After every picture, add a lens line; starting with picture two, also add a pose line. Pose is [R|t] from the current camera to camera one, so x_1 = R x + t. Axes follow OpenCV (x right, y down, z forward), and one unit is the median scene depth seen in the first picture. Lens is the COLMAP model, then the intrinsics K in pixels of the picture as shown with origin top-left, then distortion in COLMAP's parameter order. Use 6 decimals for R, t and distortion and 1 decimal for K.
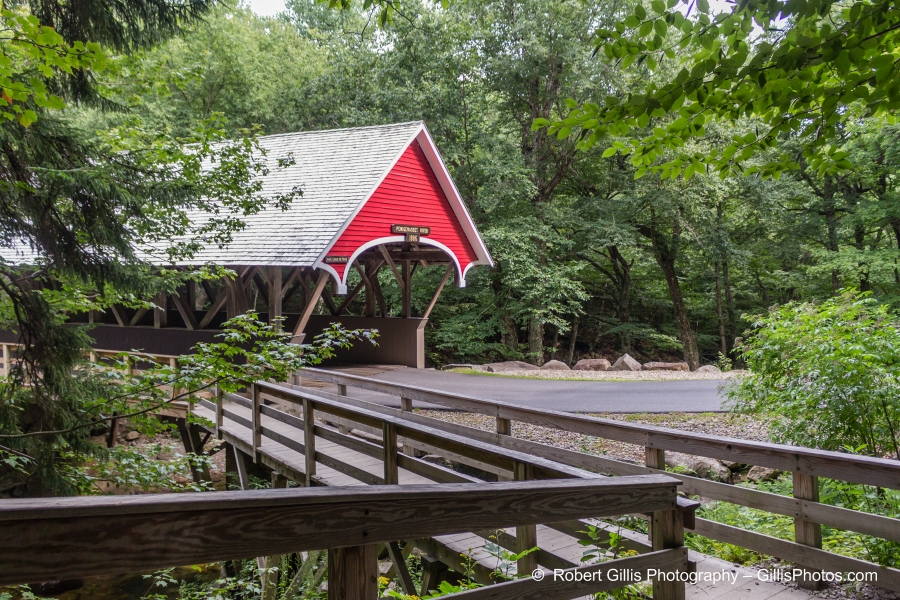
lens RADIAL K [[810.9, 0, 450.0], [0, 810.9, 300.0], [0, 0, 1]] dist [0.011085, -0.004788]
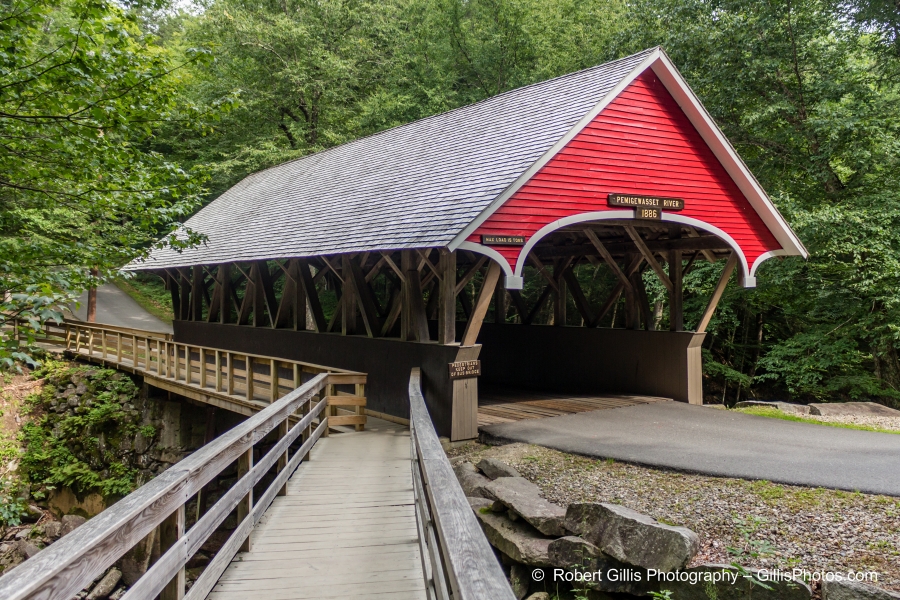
lens RADIAL K [[890.9, 0, 452.4], [0, 890.9, 269.7], [0, 0, 1]] dist [0.011016, -0.001142]
pose [[0.886921, -0.013273, -0.461731, 0.154276], [-0.016134, 0.998087, -0.059681, 0.020036], [0.461640, 0.060382, 0.885010, 0.236711]]
